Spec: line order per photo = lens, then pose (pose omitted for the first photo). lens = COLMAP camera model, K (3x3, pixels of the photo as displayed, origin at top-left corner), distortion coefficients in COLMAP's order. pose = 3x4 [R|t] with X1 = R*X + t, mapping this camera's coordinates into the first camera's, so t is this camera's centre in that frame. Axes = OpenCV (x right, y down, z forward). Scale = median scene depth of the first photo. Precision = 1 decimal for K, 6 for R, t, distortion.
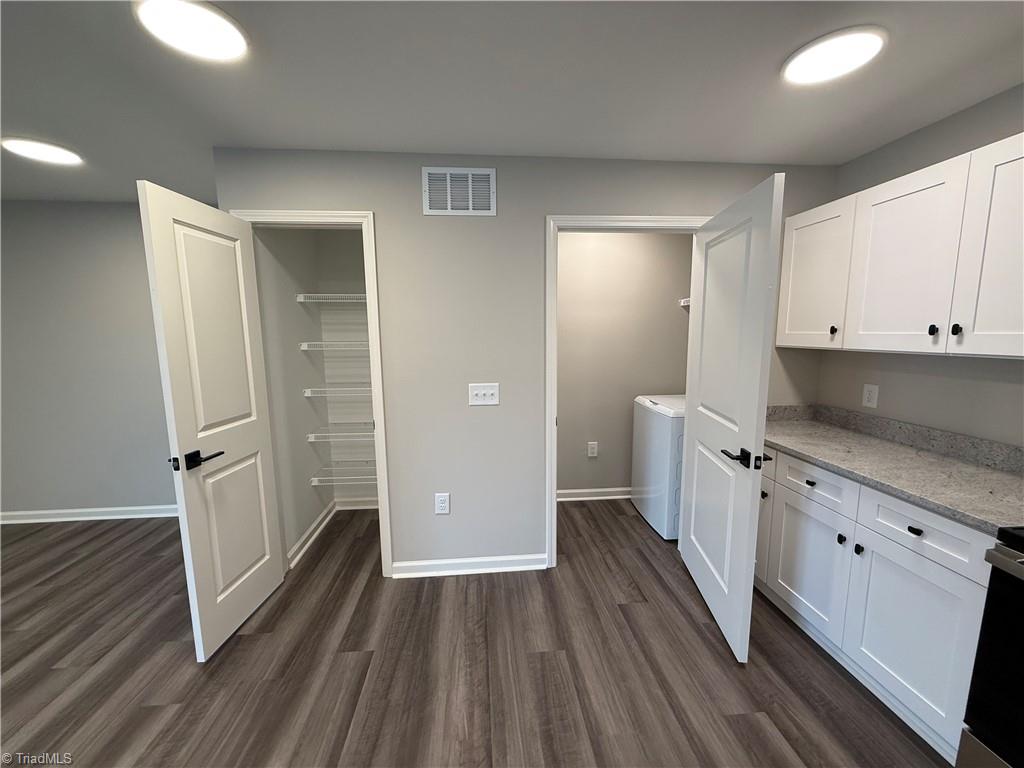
lens RADIAL K [[404.2, 0, 512.0], [0, 404.2, 384.0], [0, 0, 1]] dist [0.000858, 0.000021]
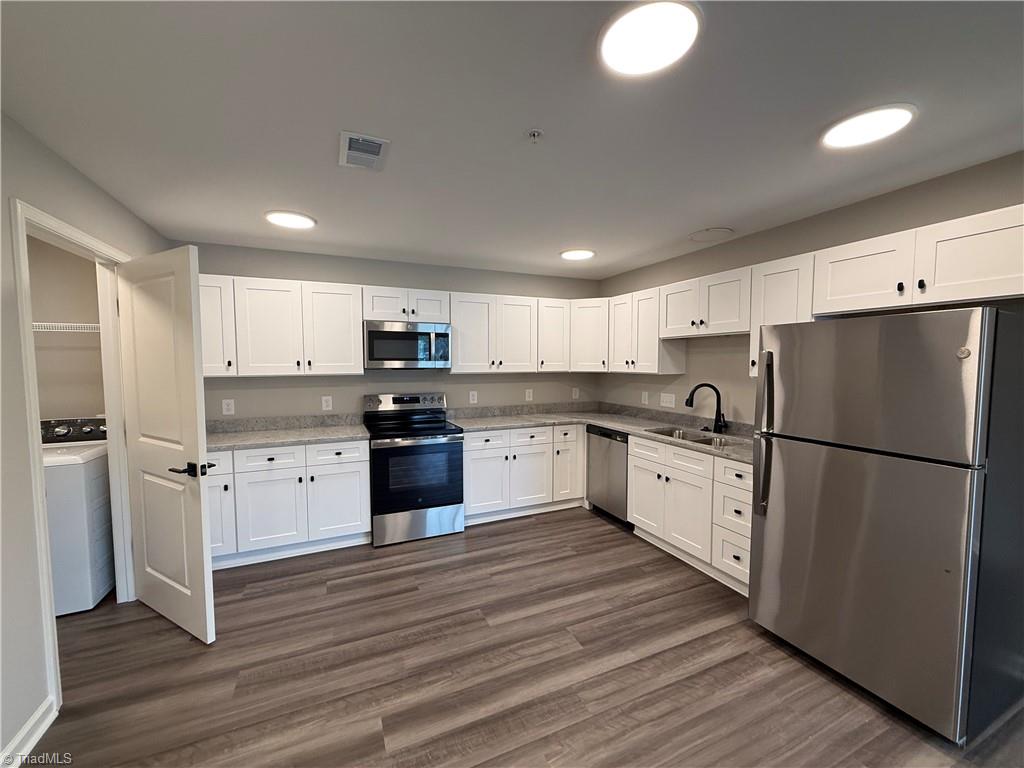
lens RADIAL K [[409.4, 0, 510.4], [0, 409.4, 384.6], [0, 0, 1]] dist [0.001980, 0.000239]
pose [[-0.326608, -0.049355, 0.943870, -1.116264], [0.127262, 0.987245, 0.095660, -0.081573], [-0.936553, 0.151362, -0.316161, 0.615911]]
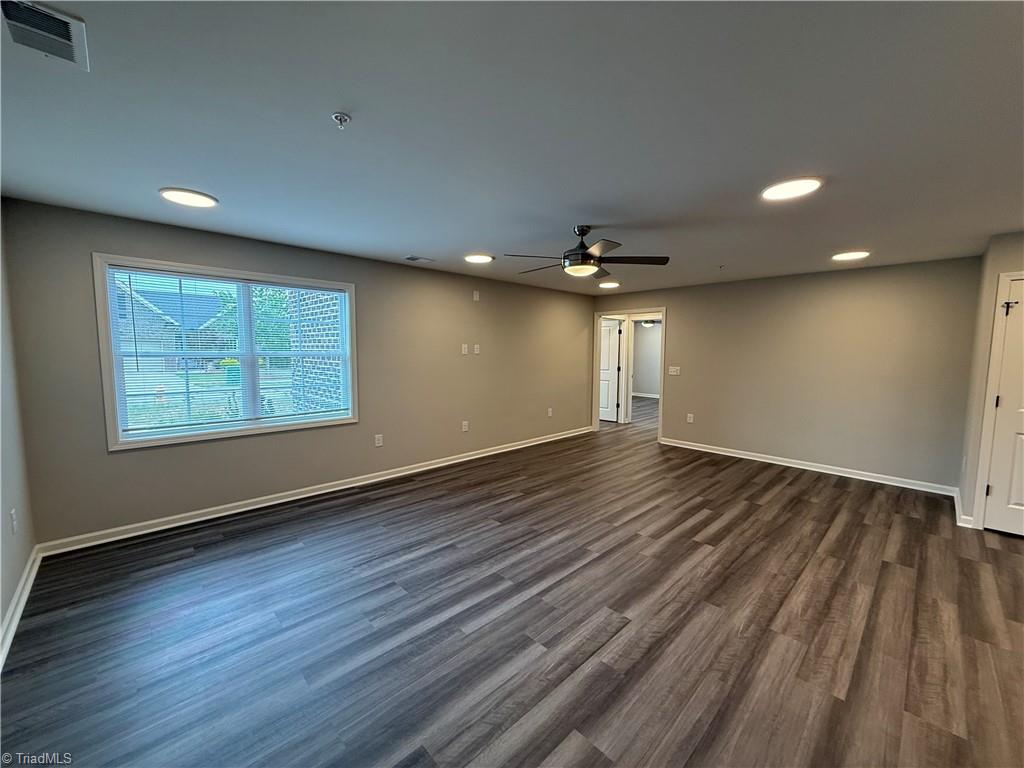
lens RADIAL K [[409.8, 0, 512.0], [0, 409.8, 384.0], [0, 0, 1]] dist [-0.001449, -0.000313]
pose [[0.623643, 0.075103, -0.778093, -0.734979], [-0.109578, 0.993945, 0.008111, 0.220814], [0.773991, 0.080203, 0.628096, -1.589296]]
